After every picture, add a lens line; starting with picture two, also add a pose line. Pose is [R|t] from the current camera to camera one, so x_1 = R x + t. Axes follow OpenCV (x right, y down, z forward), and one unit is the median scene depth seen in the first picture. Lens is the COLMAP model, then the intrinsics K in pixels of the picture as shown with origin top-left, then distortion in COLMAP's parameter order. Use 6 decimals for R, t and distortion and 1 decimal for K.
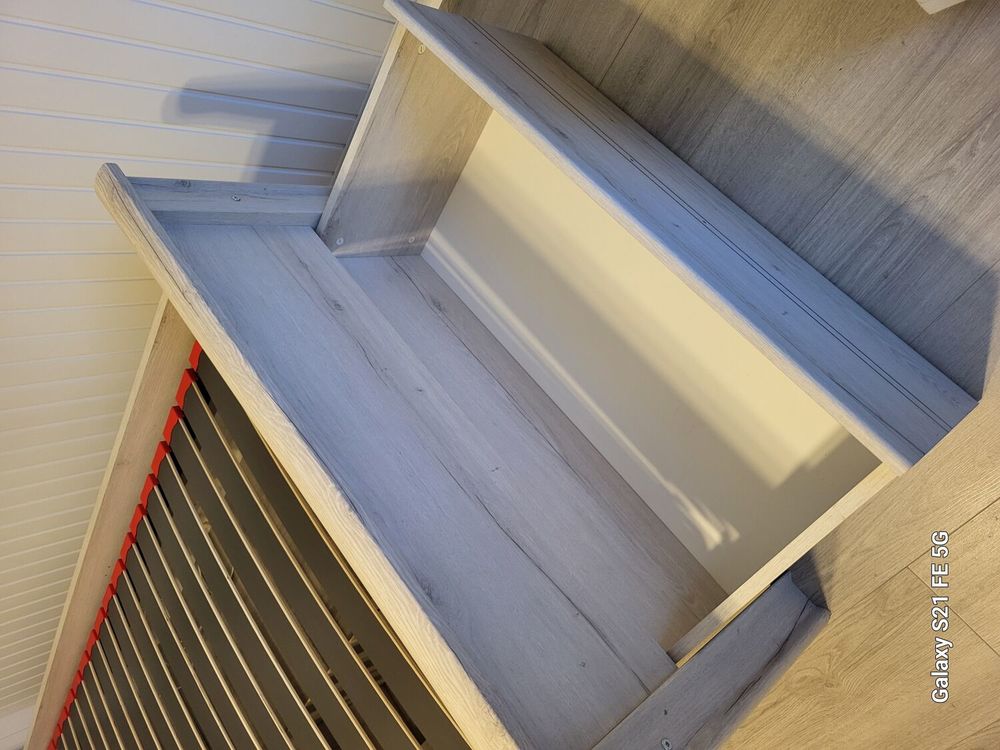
lens RADIAL K [[748.7, 0, 500.0], [0, 748.7, 375.0], [0, 0, 1]] dist [0.026805, -0.002049]
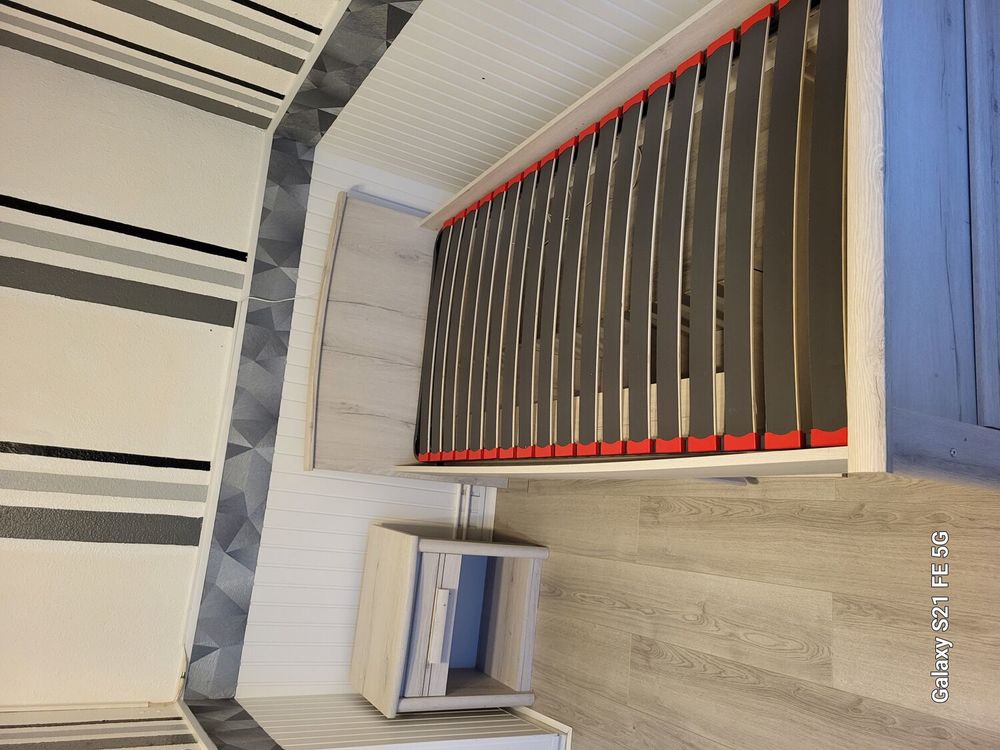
lens RADIAL K [[757.7, 0, 506.0], [0, 757.7, 383.5], [0, 0, 1]] dist [0.035121, -0.009222]
pose [[0.740754, 0.641850, -0.198274, -0.137396], [-0.533920, 0.741637, 0.406084, 0.201405], [0.407692, -0.194946, 0.892067, -0.403835]]
